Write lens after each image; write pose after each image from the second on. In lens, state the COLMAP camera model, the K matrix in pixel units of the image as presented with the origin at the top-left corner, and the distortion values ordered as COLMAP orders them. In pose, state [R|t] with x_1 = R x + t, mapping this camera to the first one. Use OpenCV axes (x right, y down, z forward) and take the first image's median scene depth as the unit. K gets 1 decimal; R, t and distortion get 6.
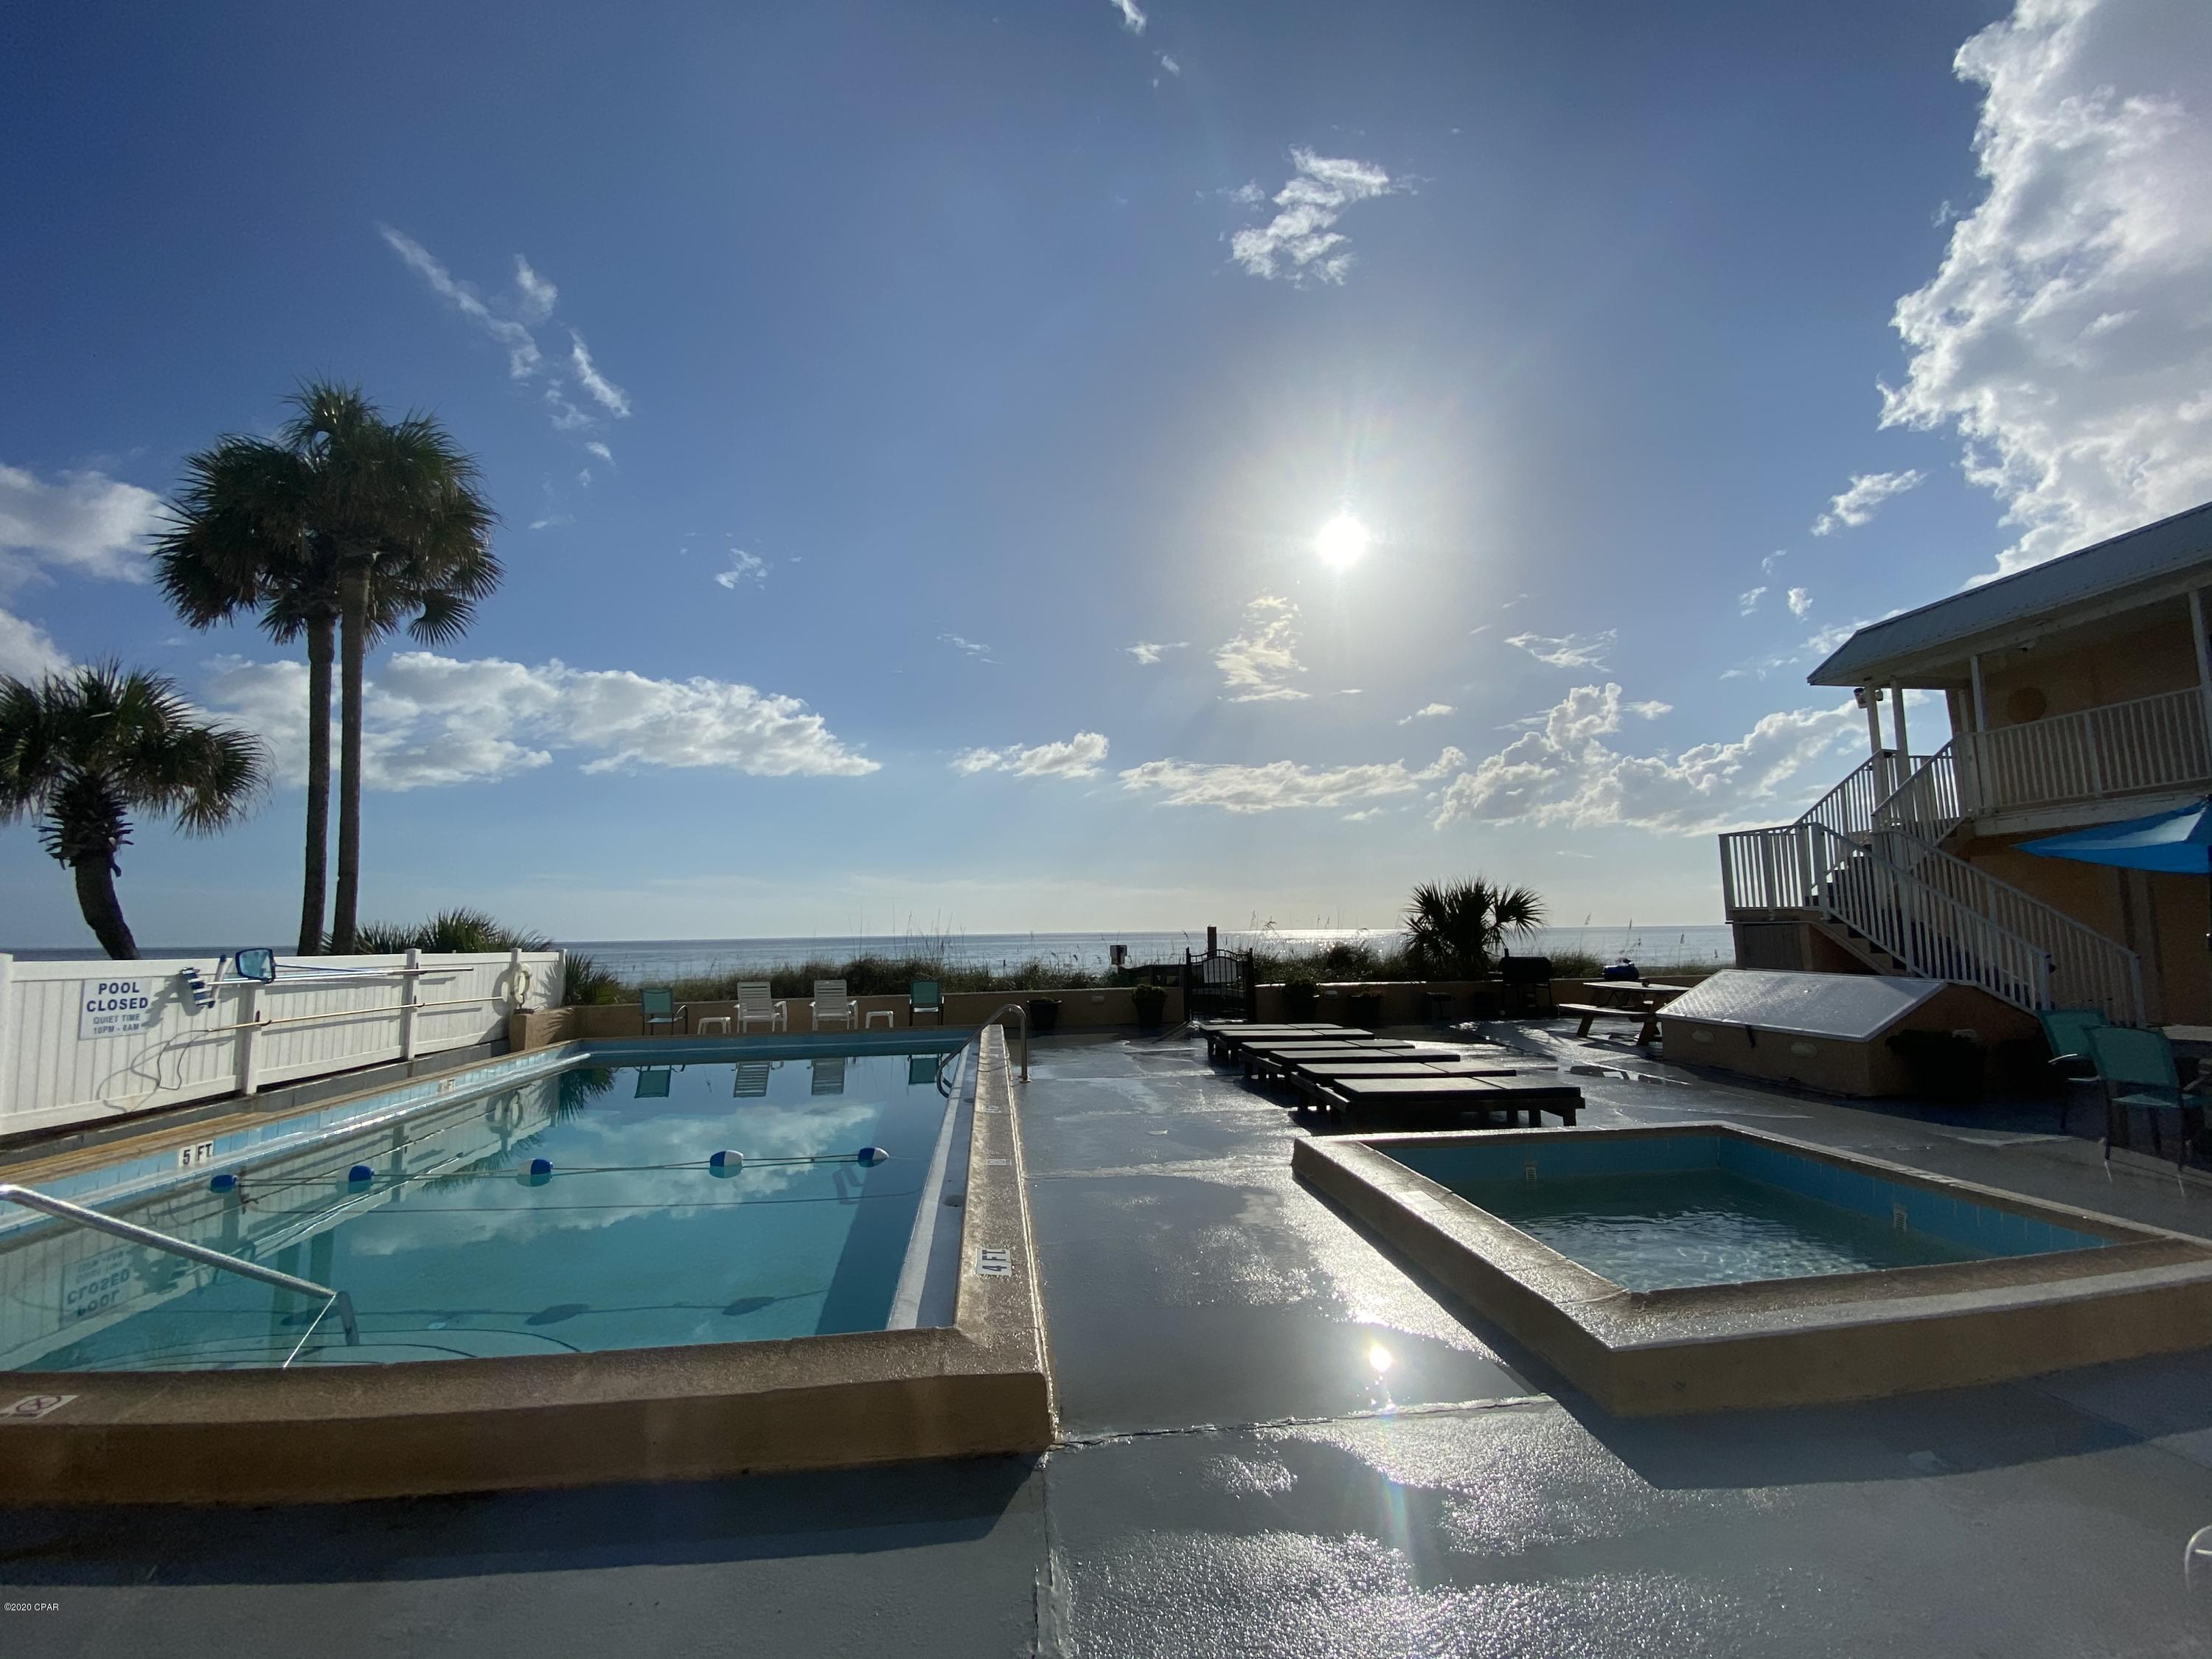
lens RADIAL K [[903.8, 0, 1105.5], [0, 903.8, 822.1], [0, 0, 1]] dist [0.000293, -0.009095]
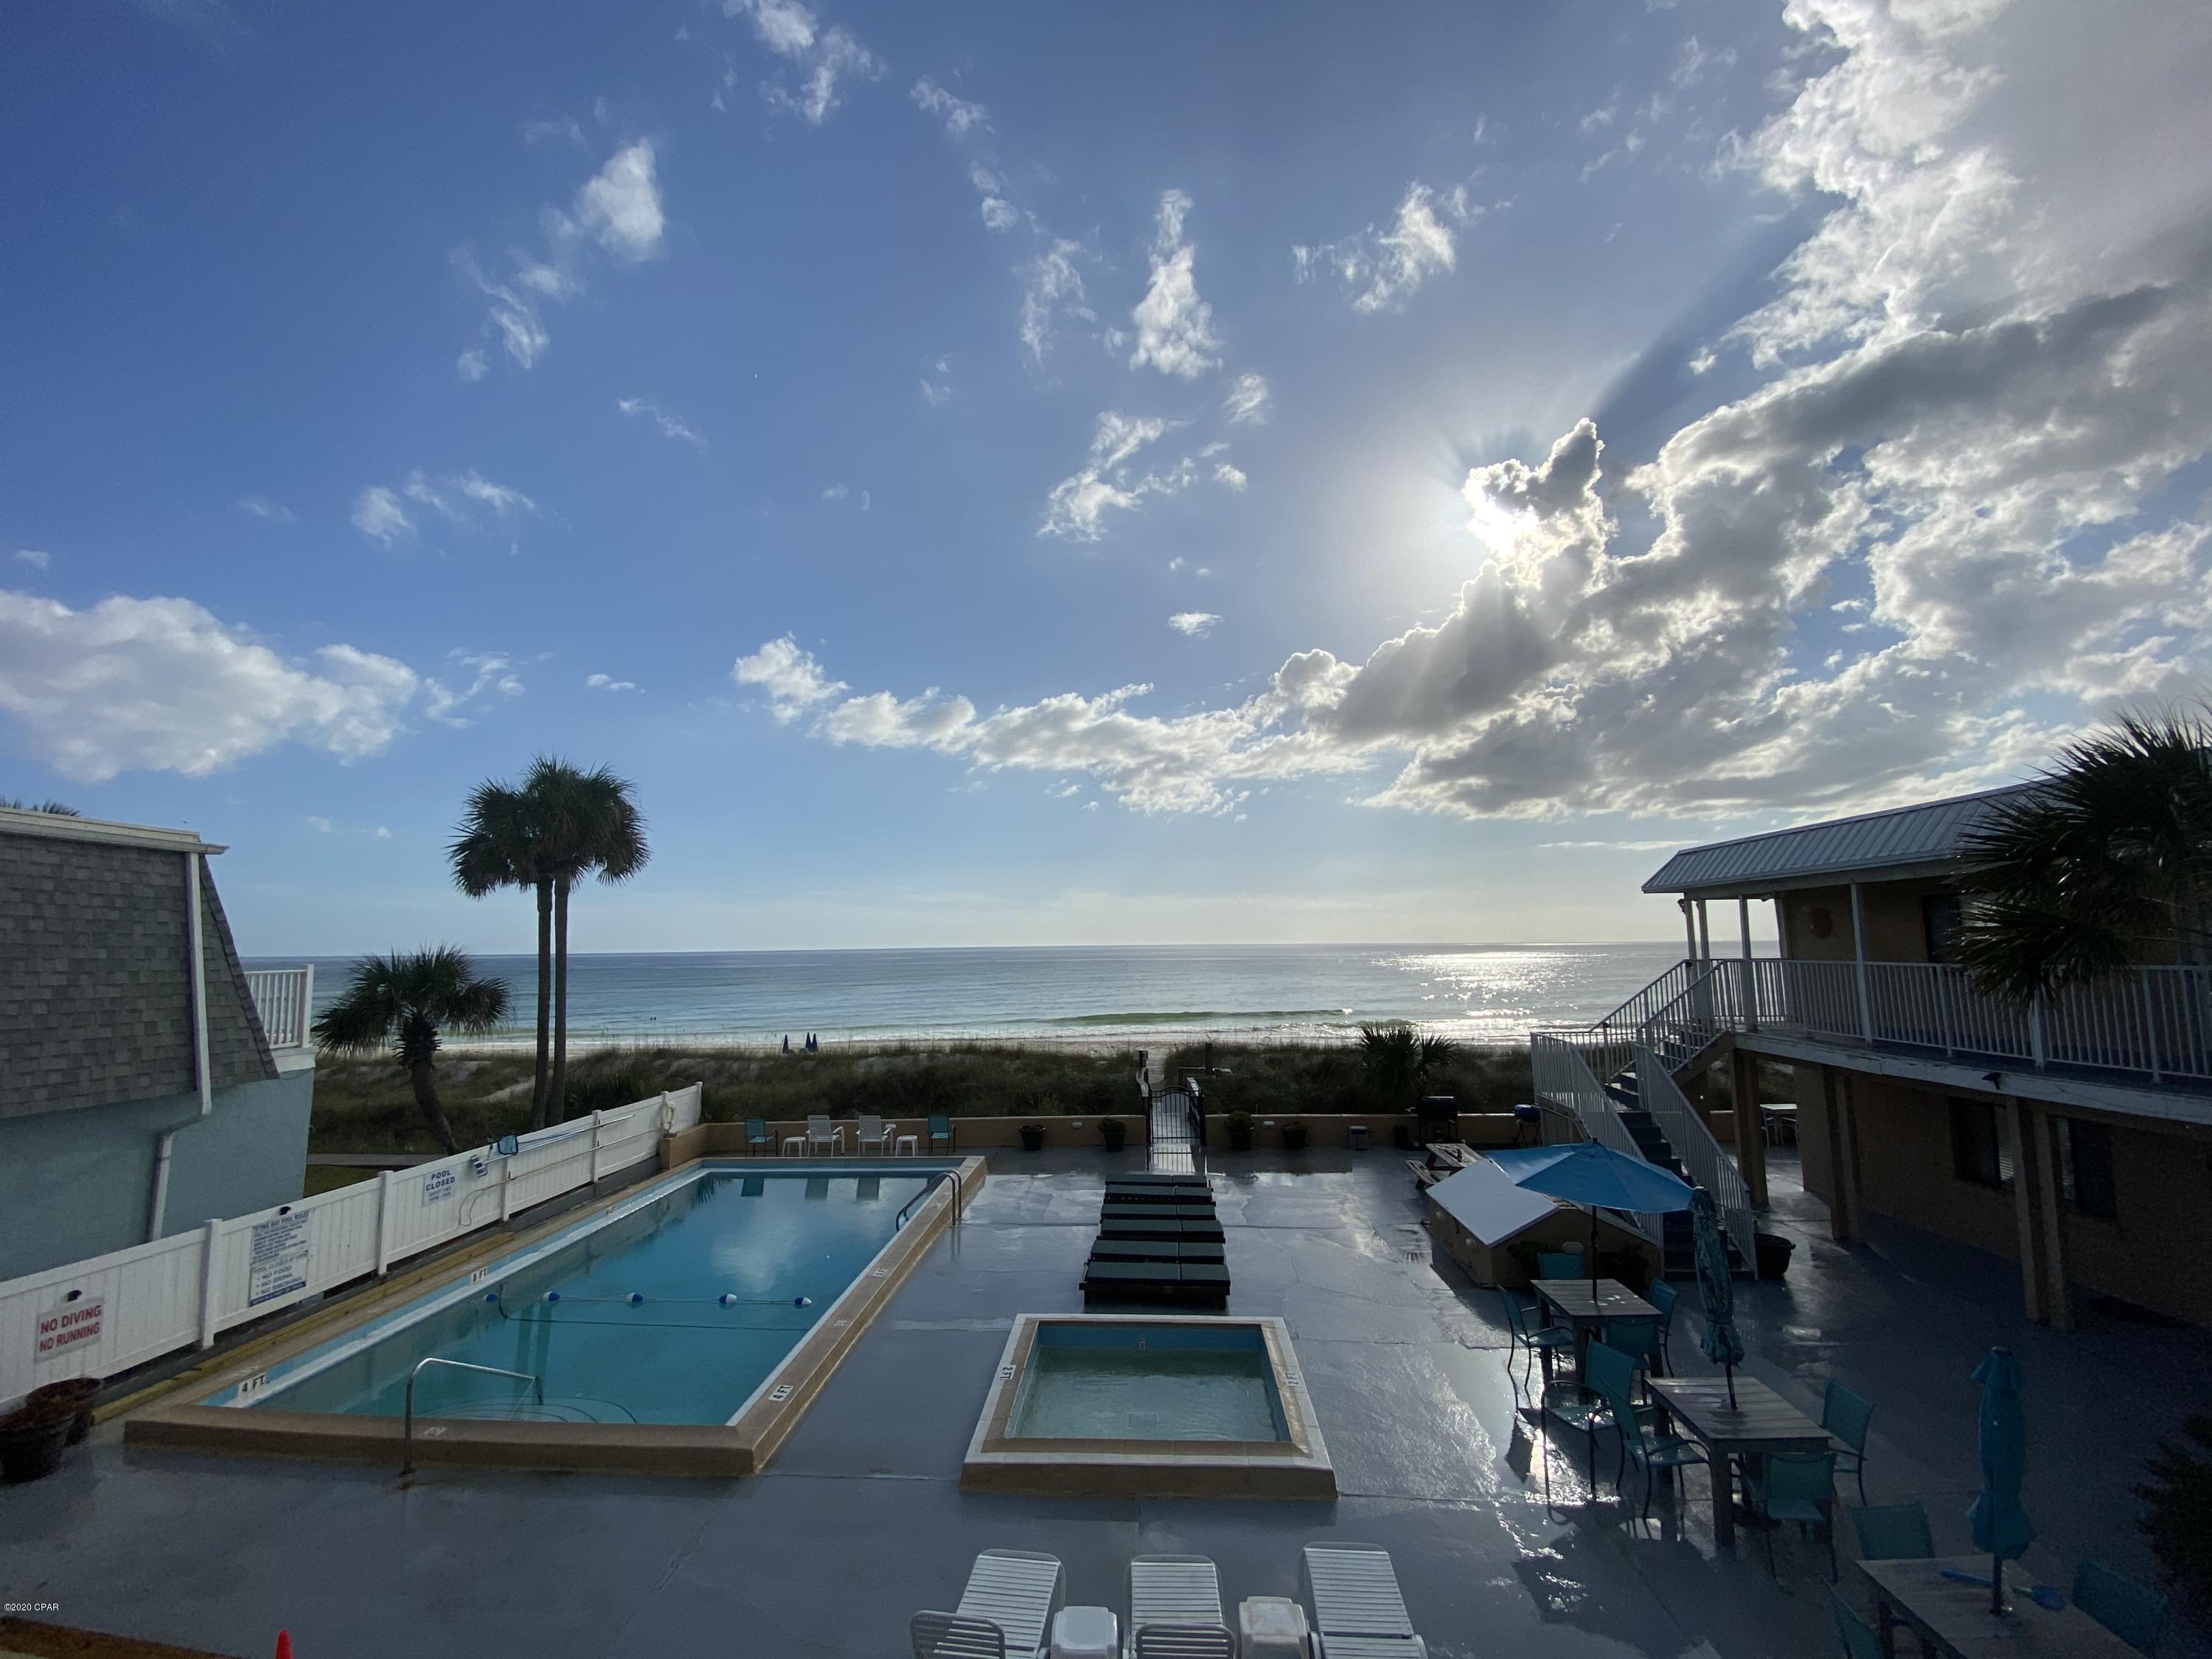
lens RADIAL K [[891.0, 0, 1106.0], [0, 891.0, 829.5], [0, 0, 1]] dist [0.000428, 0.000097]
pose [[0.985285, -0.016303, -0.170142, 0.378673], [0.015039, 0.999849, -0.008717, -0.318296], [0.170258, 0.006030, 0.985381, -0.386639]]
